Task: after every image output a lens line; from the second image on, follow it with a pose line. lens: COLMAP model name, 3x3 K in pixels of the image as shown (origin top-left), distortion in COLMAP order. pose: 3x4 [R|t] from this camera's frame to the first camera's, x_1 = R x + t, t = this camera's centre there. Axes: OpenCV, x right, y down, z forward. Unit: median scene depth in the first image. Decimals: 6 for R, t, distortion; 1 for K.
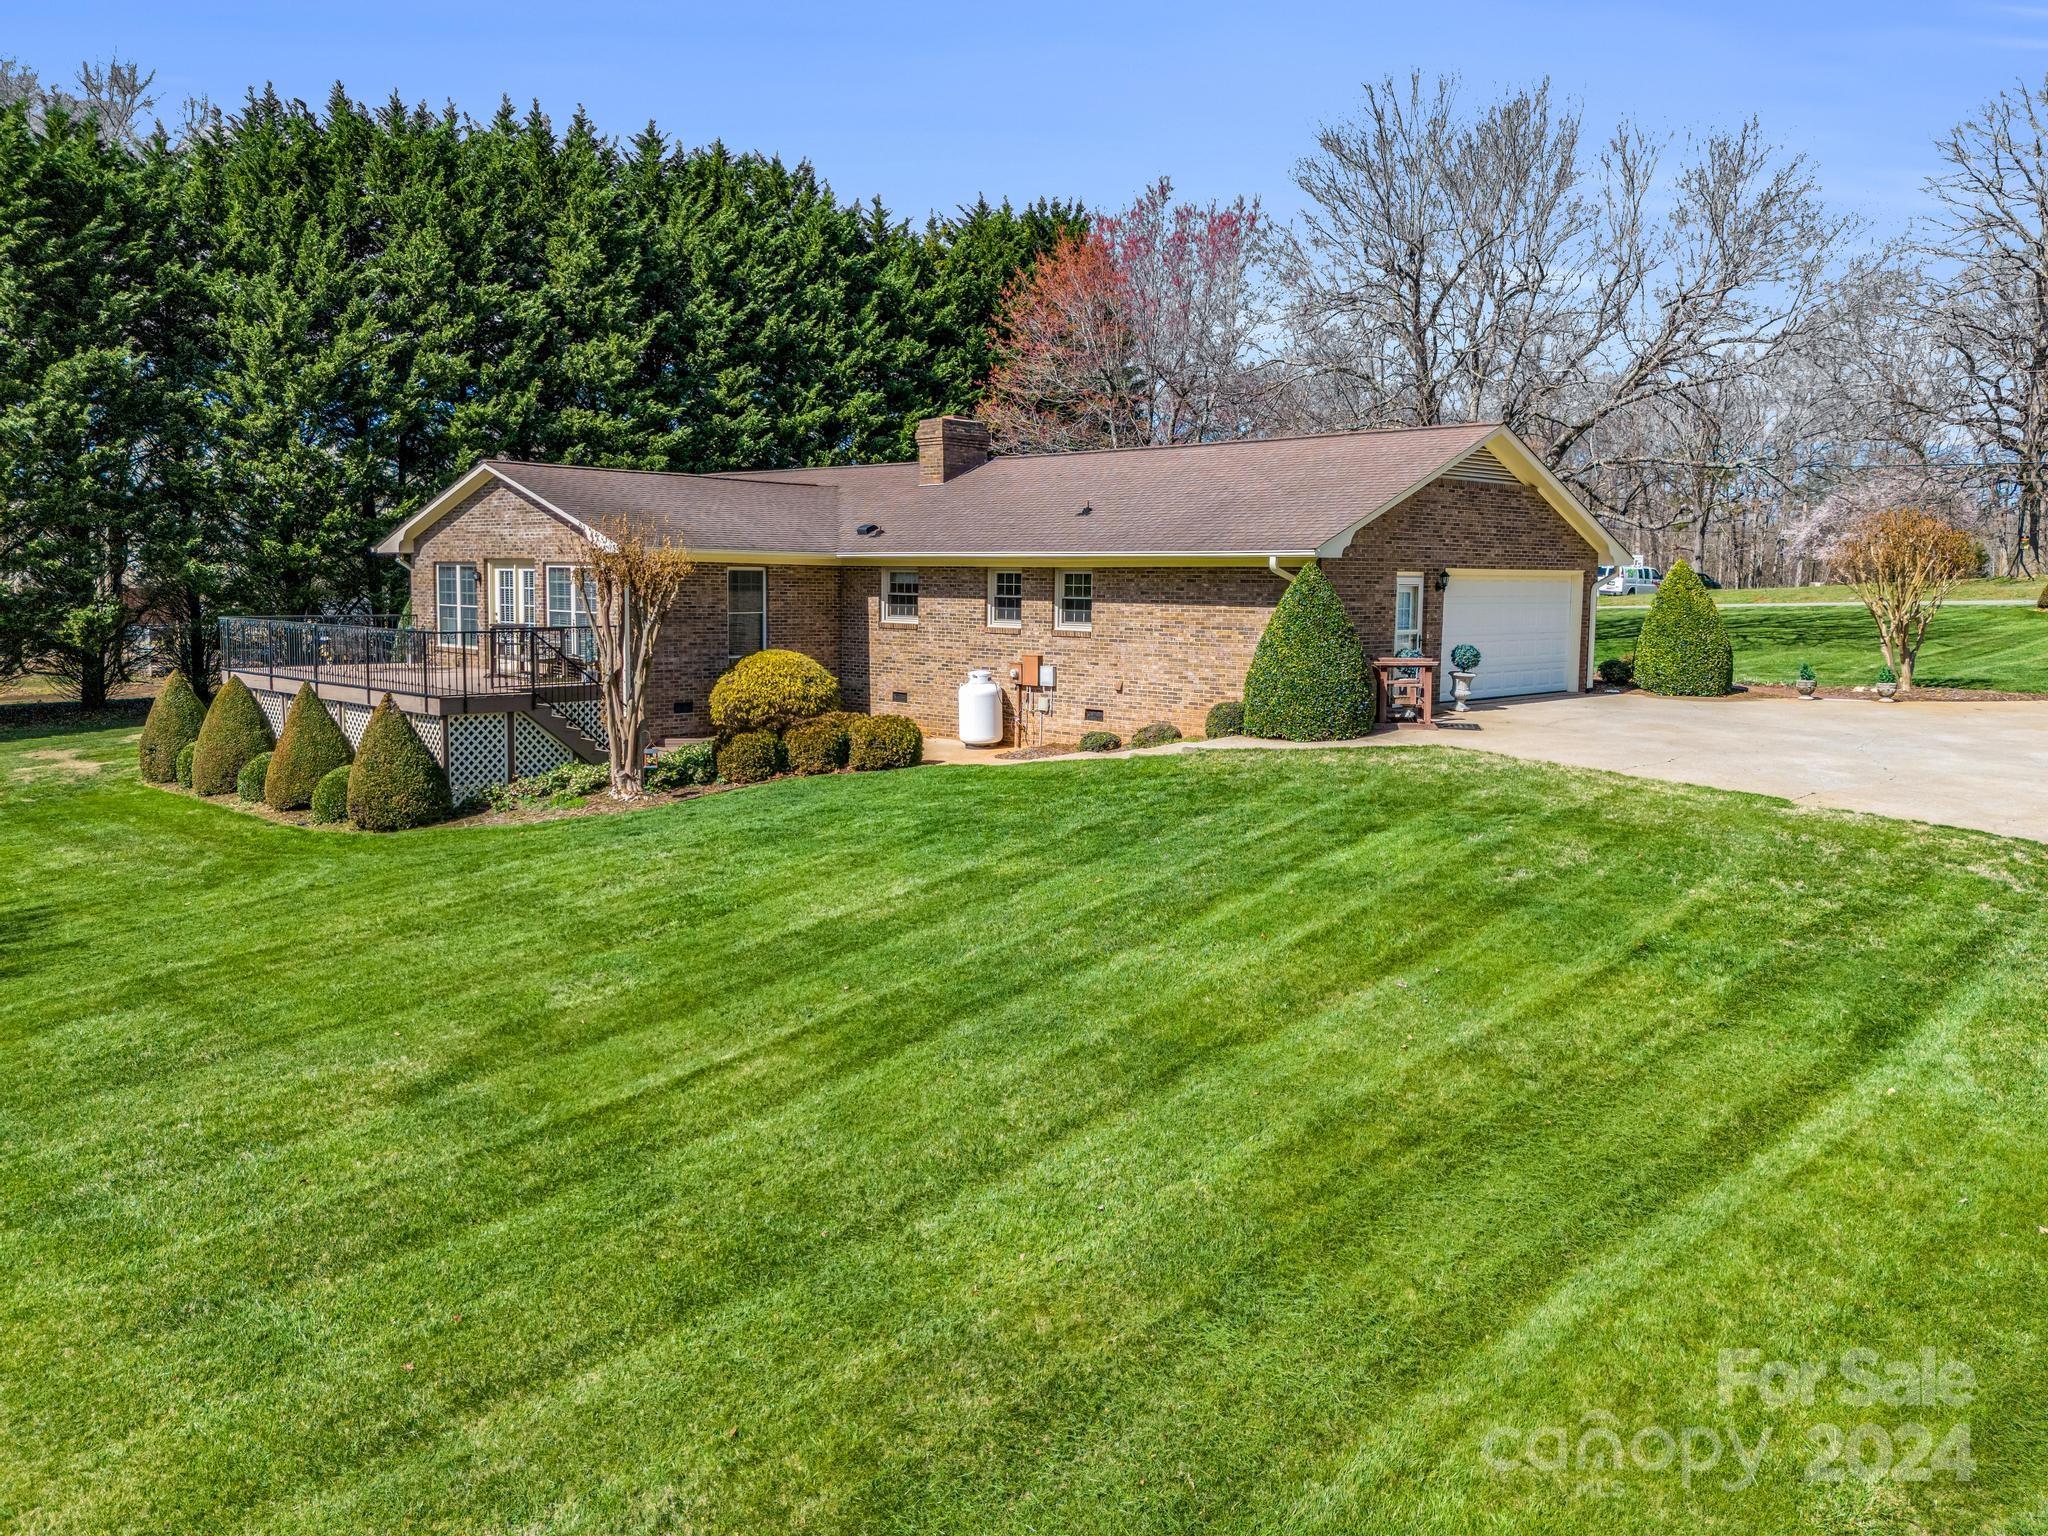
lens RADIAL K [[1541.2, 0, 1024.0], [0, 1541.2, 768.0], [0, 0, 1]] dist [0.081234, -0.105150]
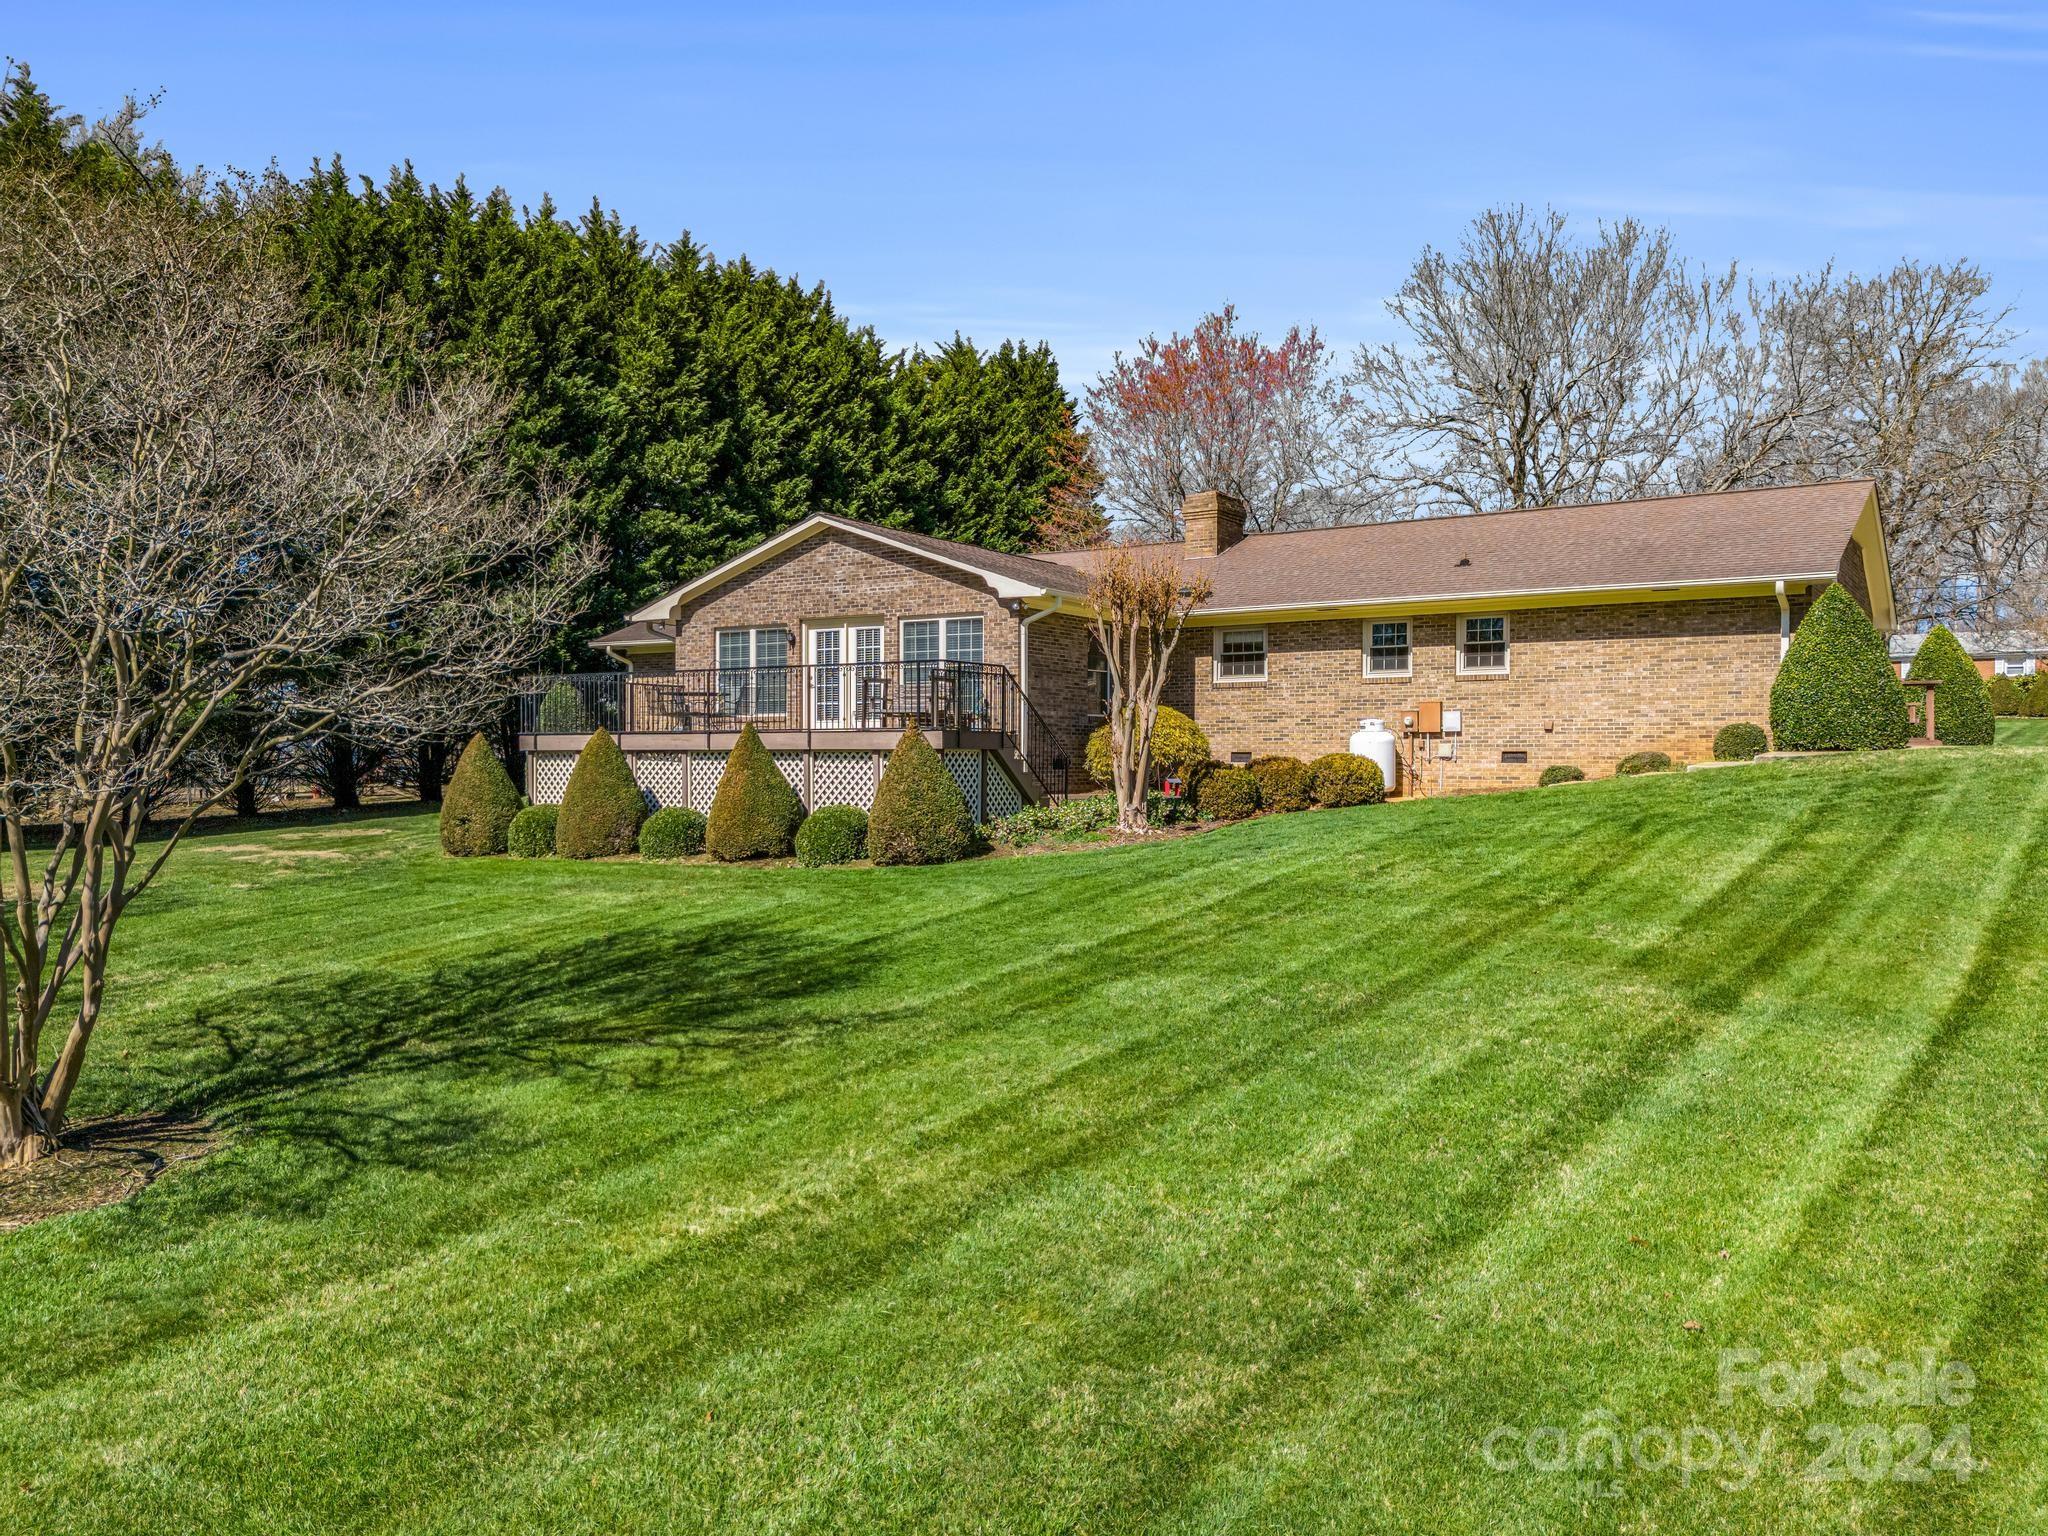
lens RADIAL K [[1508.3, 0, 1020.1], [0, 1508.3, 834.2], [0, 0, 1]] dist [0.121799, -0.176077]
pose [[0.982876, -0.016146, 0.183560, -0.240883], [0.029275, 0.997184, -0.069046, 0.039876], [-0.181928, 0.073237, 0.980581, 0.049148]]
